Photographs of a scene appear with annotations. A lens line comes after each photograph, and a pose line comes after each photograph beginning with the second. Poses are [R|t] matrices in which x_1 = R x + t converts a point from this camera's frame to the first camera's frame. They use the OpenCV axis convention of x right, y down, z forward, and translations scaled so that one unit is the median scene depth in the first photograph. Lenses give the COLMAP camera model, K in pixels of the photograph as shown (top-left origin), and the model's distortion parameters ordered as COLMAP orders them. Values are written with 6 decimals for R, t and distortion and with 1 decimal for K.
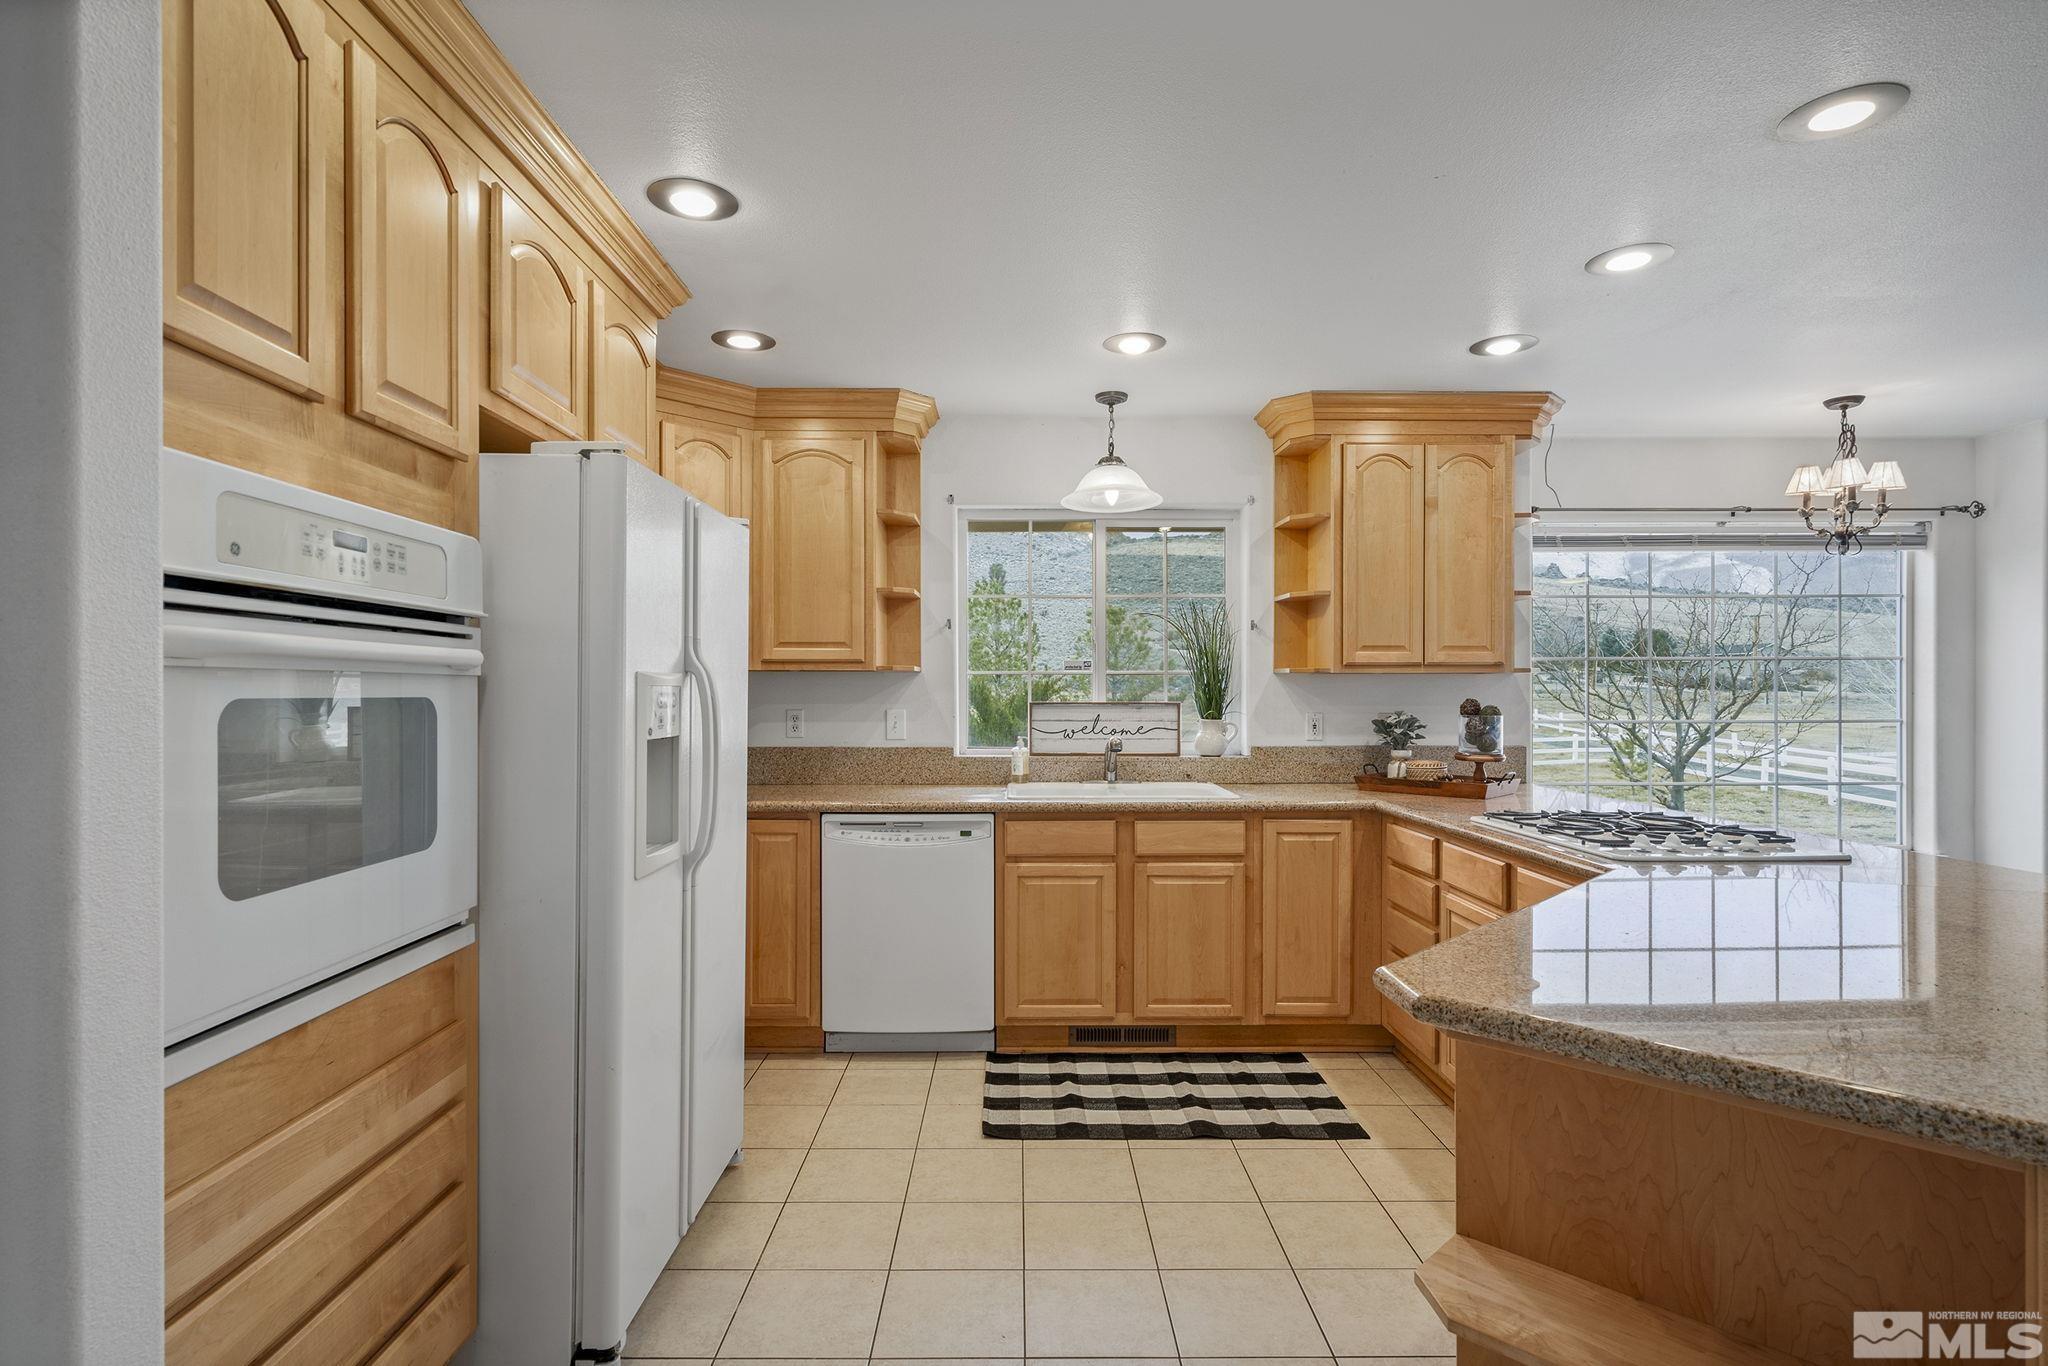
lens RADIAL K [[1049.2, 0, 1024.0], [0, 1049.2, 683.0], [0, 0, 1]] dist [0.072132, 0.000030]
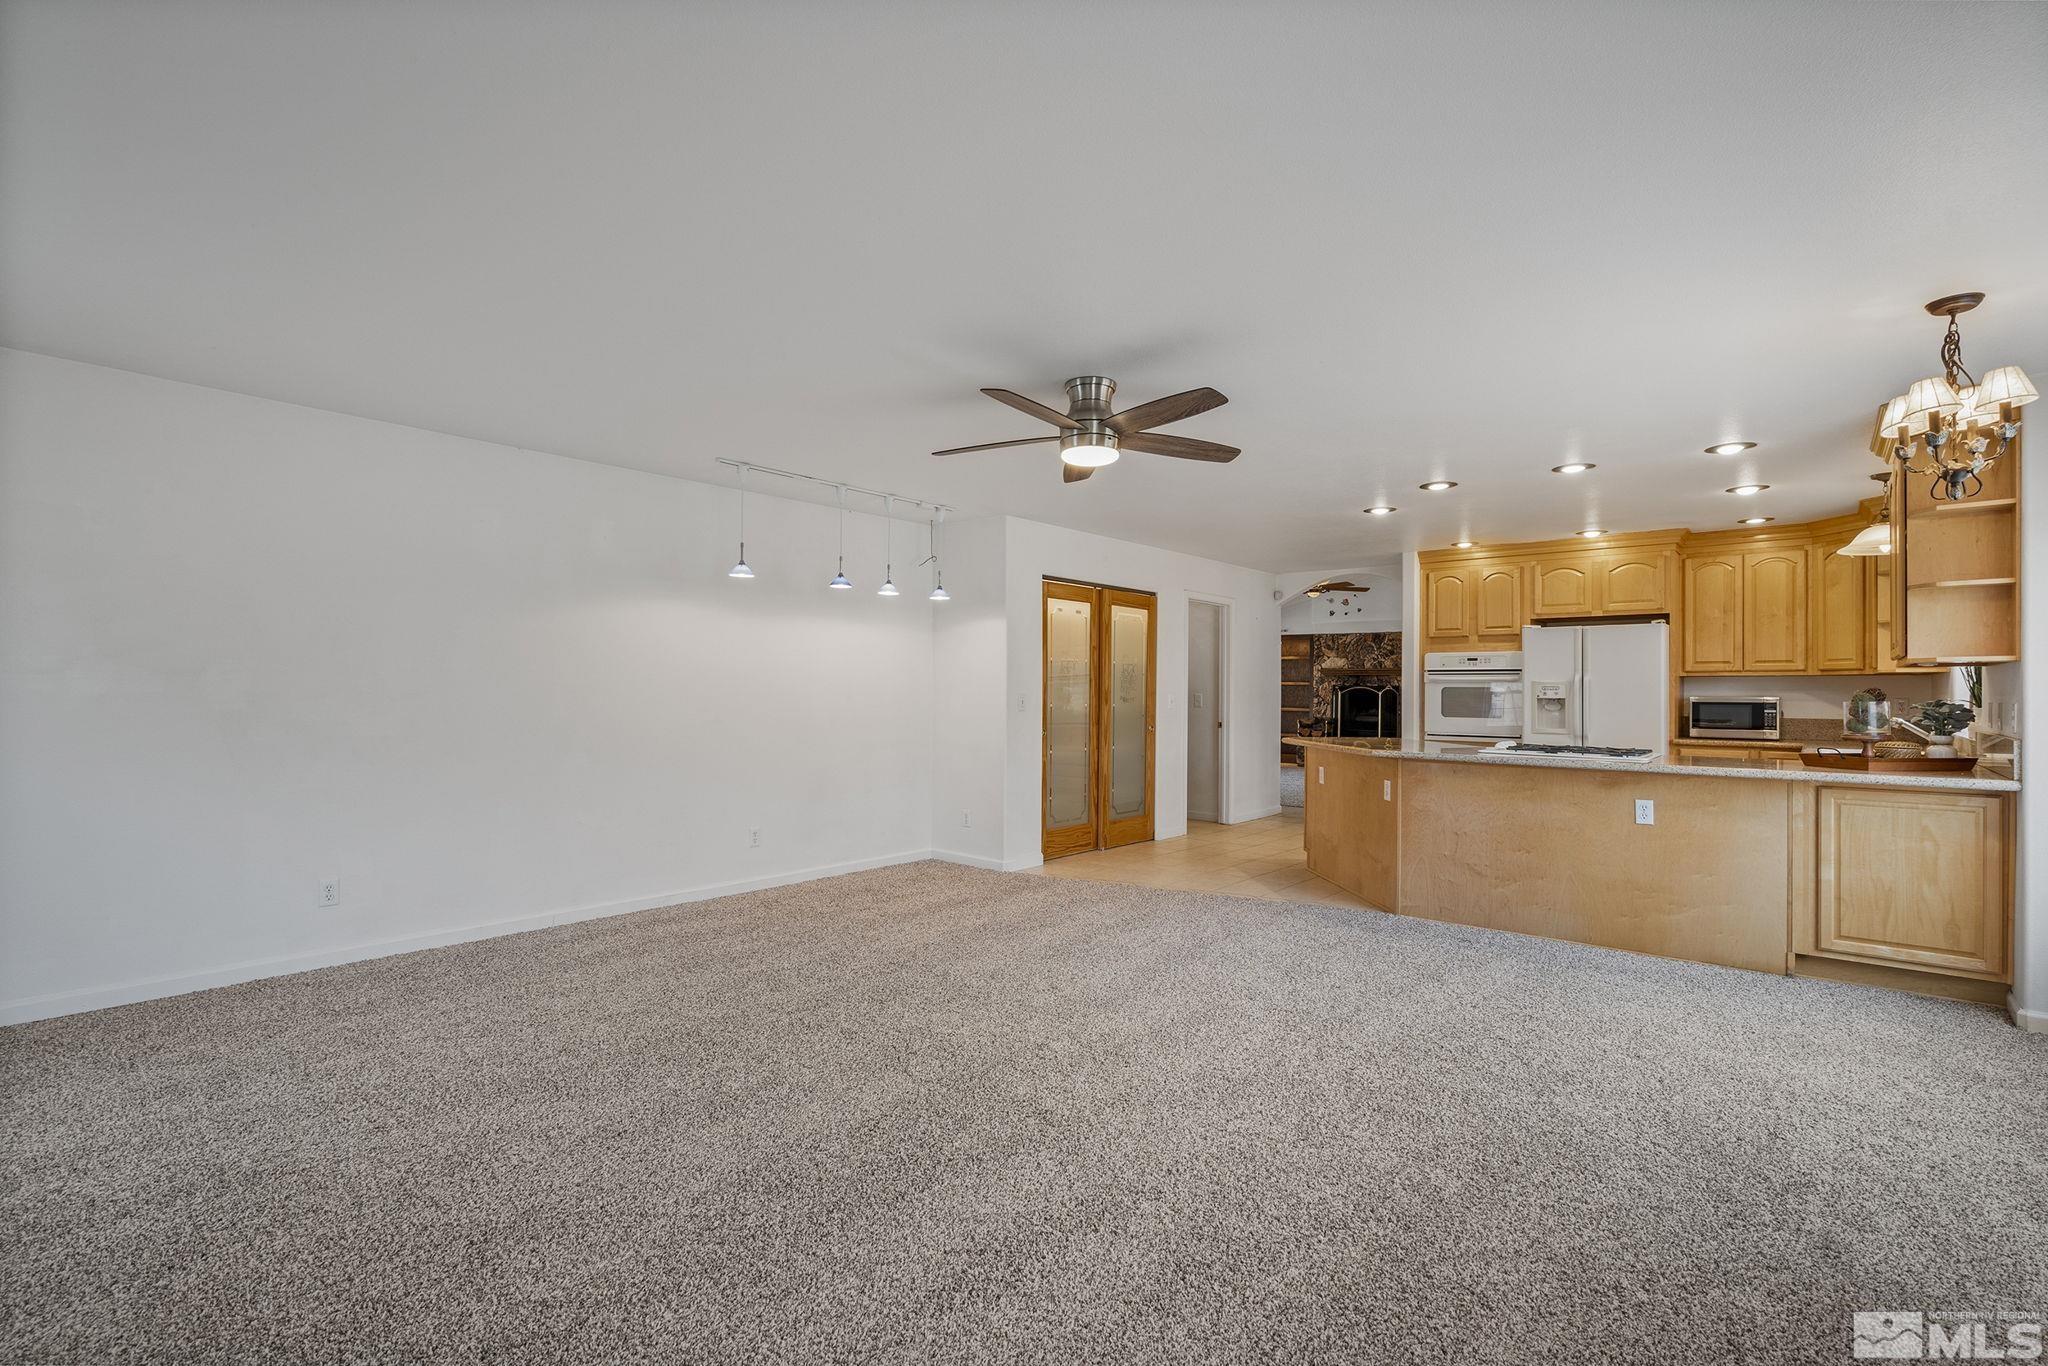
lens RADIAL K [[928.9, 0, 1026.8], [0, 928.9, 687.0], [0, 0, 1]] dist [0.000011, 0.000631]
pose [[-0.679500, -0.008869, -0.733622, 1.691227], [-0.002048, 0.999946, -0.010192, 0.025390], [0.733673, -0.005423, -0.679481, 0.967408]]
